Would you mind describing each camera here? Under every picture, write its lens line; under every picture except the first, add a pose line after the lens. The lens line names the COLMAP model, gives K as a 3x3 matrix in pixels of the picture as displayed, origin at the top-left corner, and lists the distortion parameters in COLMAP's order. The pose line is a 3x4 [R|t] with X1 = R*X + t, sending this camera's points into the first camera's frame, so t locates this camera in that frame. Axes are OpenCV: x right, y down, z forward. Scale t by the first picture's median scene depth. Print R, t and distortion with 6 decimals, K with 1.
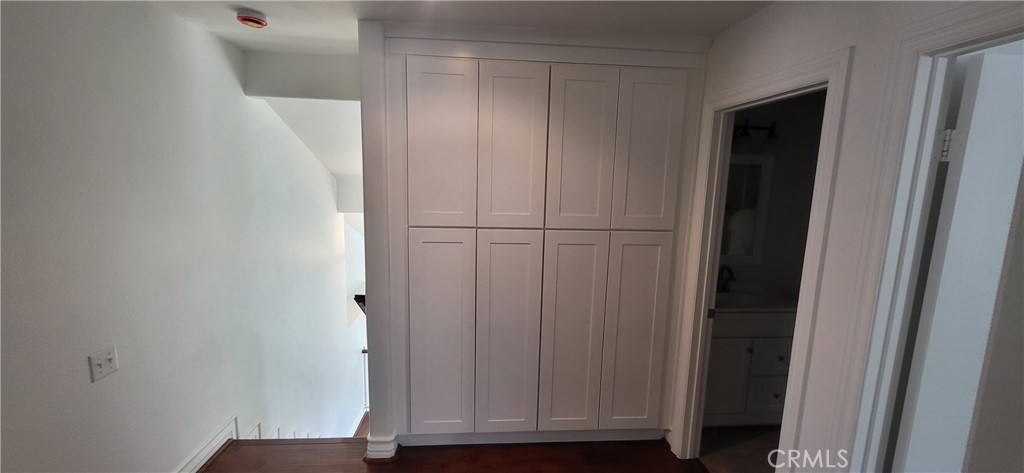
lens RADIAL K [[339.8, 0, 508.7], [0, 339.8, 229.5], [0, 0, 1]] dist [-0.001238, -0.000026]
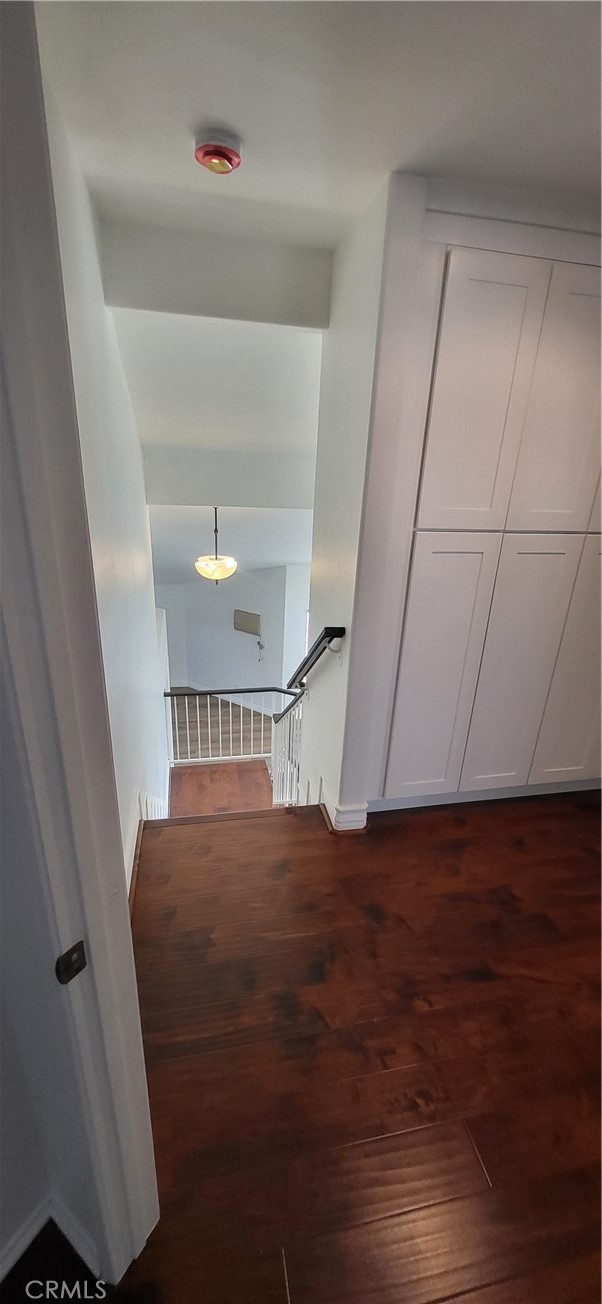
lens RADIAL K [[514.6, 0, 302.5], [0, 514.6, 657.8], [0, 0, 1]] dist [-0.001311, 0.000561]
pose [[0.987710, -0.033721, 0.152617, -0.660300], [-0.004667, 0.969651, 0.244449, -0.009134], [-0.156229, -0.242157, 0.957576, -0.037361]]
